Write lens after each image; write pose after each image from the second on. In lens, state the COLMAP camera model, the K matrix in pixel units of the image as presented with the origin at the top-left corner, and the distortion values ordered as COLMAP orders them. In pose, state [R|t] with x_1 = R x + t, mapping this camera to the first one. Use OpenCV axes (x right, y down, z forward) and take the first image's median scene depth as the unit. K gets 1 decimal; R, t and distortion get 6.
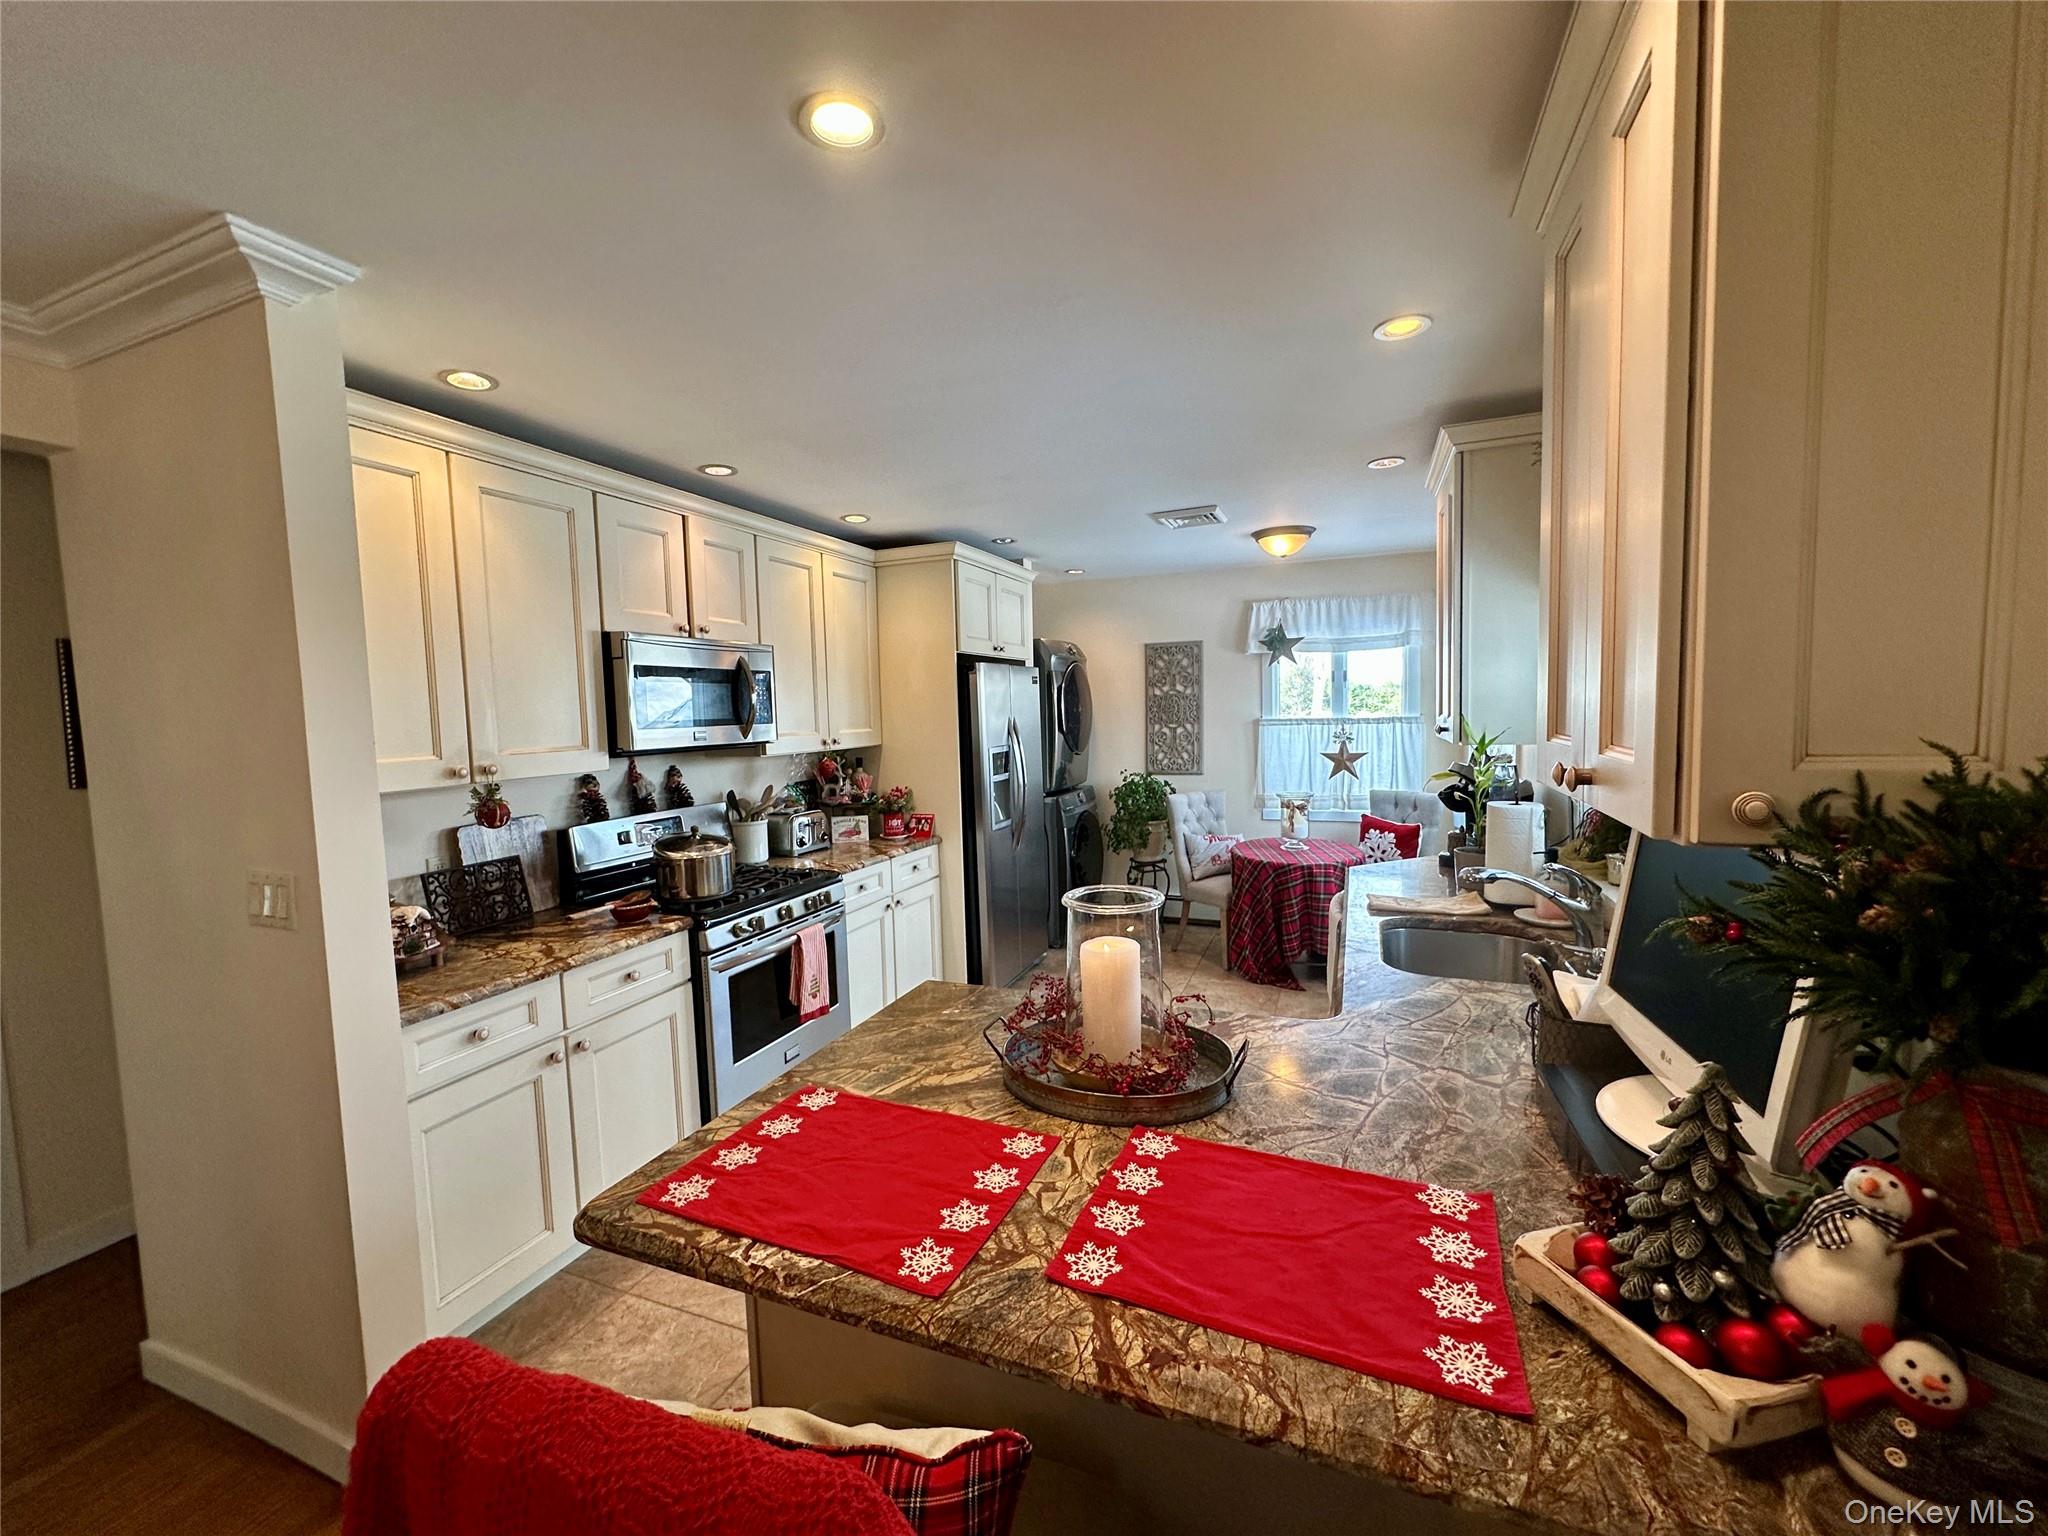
lens RADIAL K [[821.3, 0, 1024.0], [0, 821.3, 768.0], [0, 0, 1]] dist [-0.001731, 0.000410]
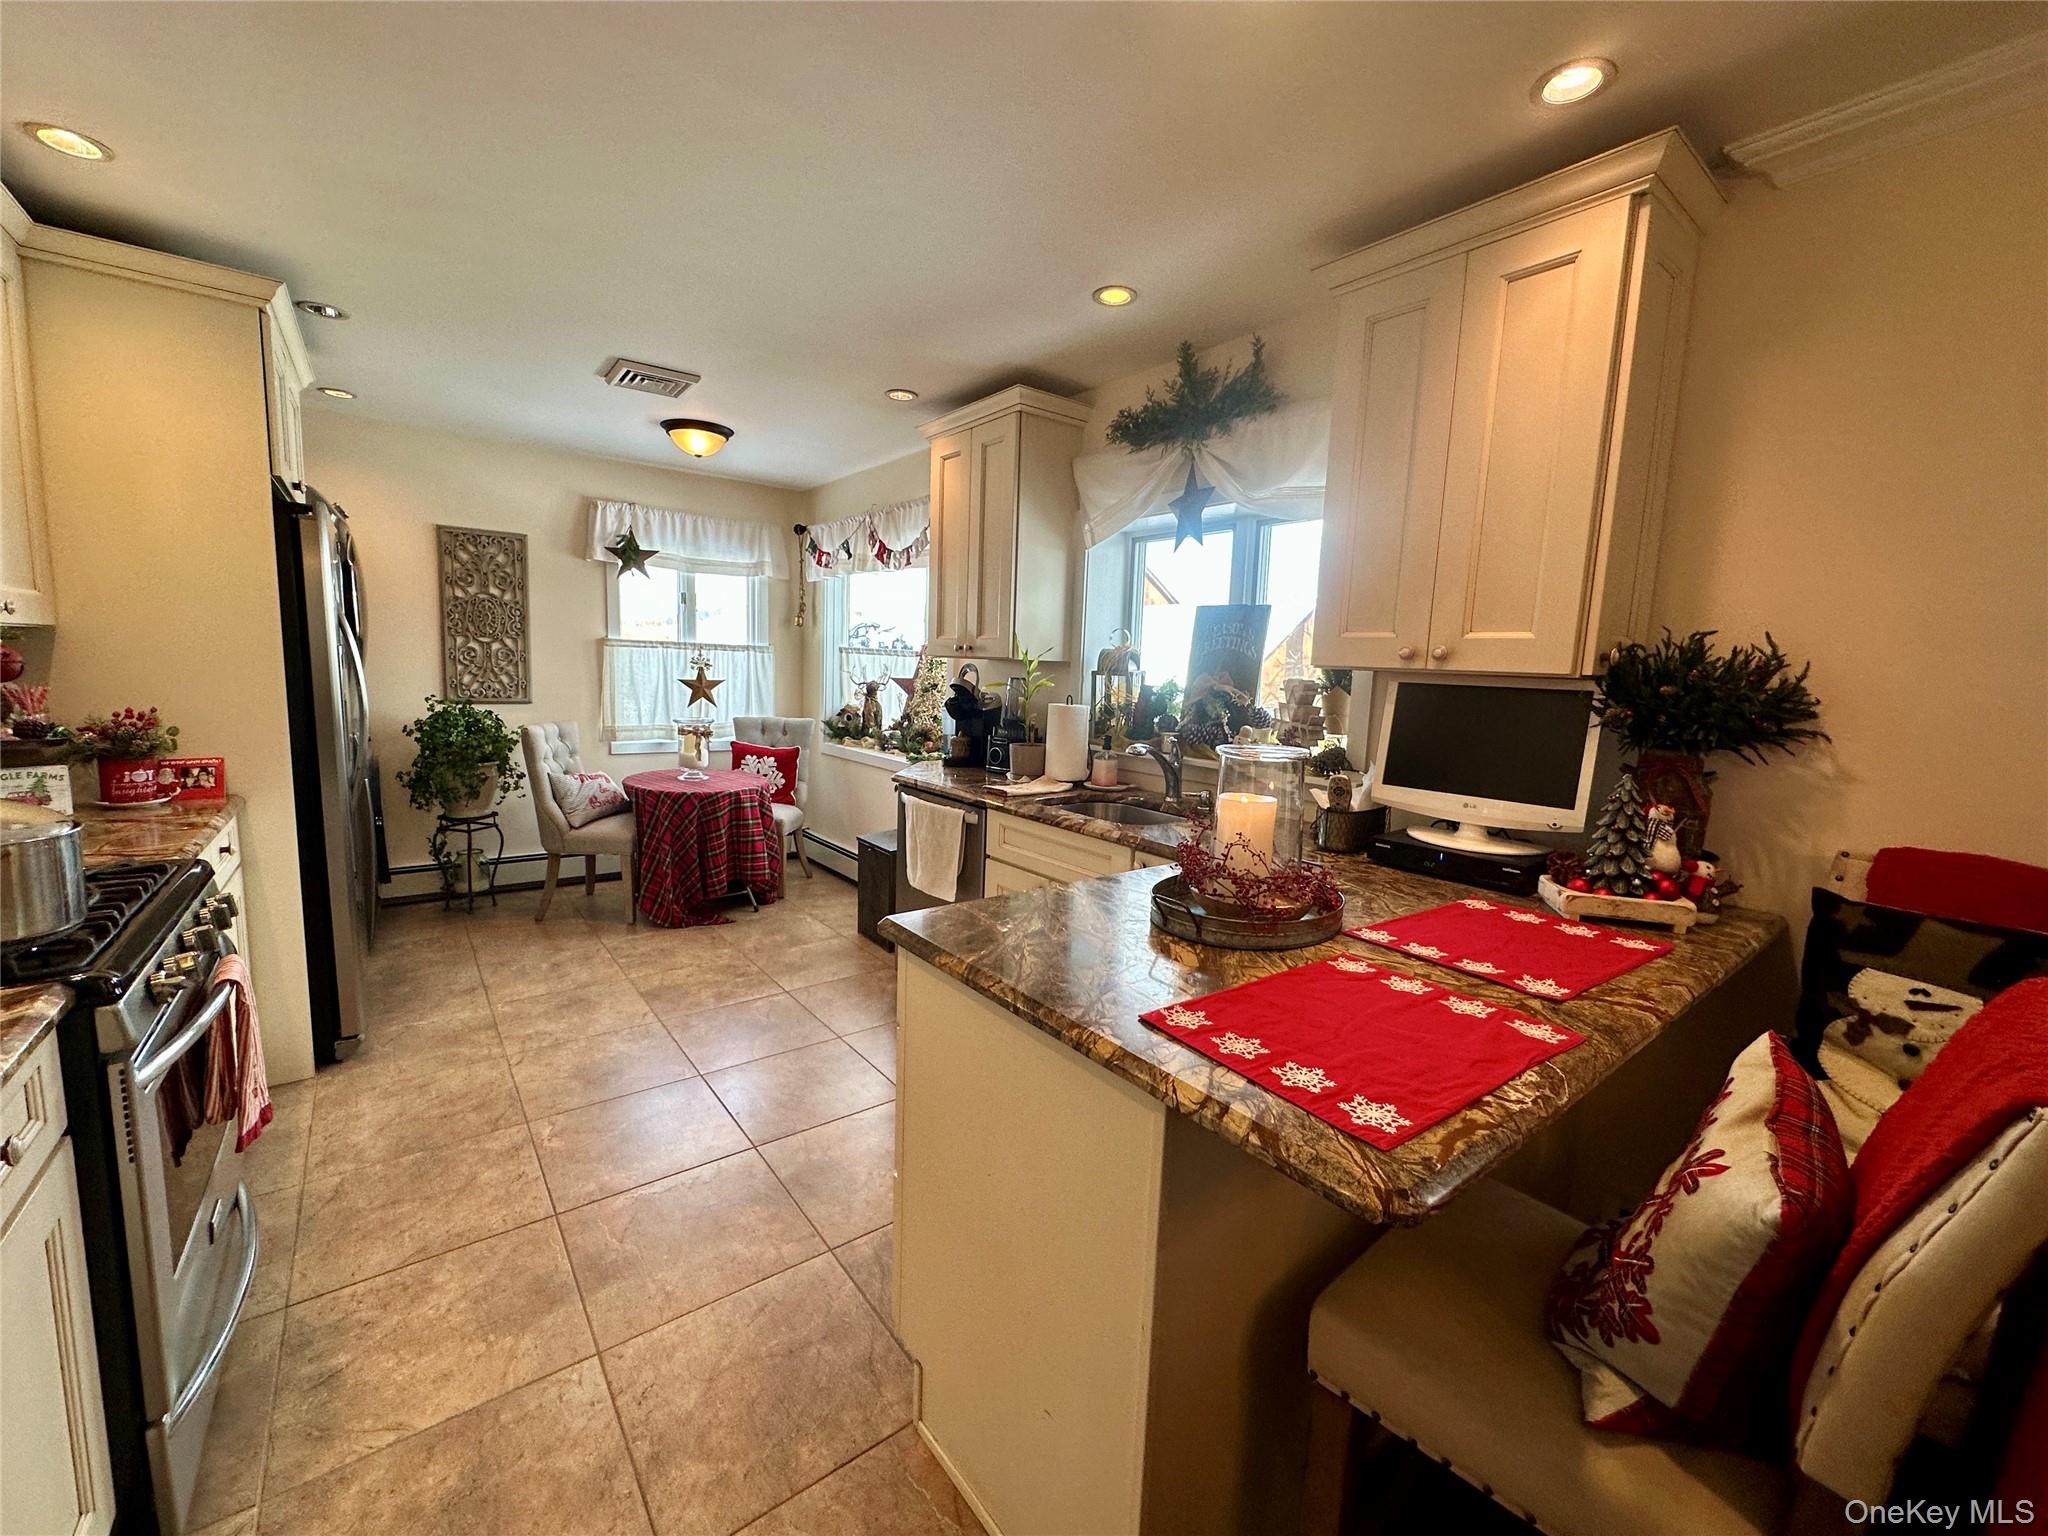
lens RADIAL K [[819.4, 0, 1024.0], [0, 819.4, 768.0], [0, 0, 1]] dist [-0.002160, 0.000550]
pose [[0.496661, -0.063091, 0.865649, -0.282729], [0.012897, 0.997781, 0.065322, 0.029283], [-0.867849, -0.021279, 0.496372, 0.208027]]
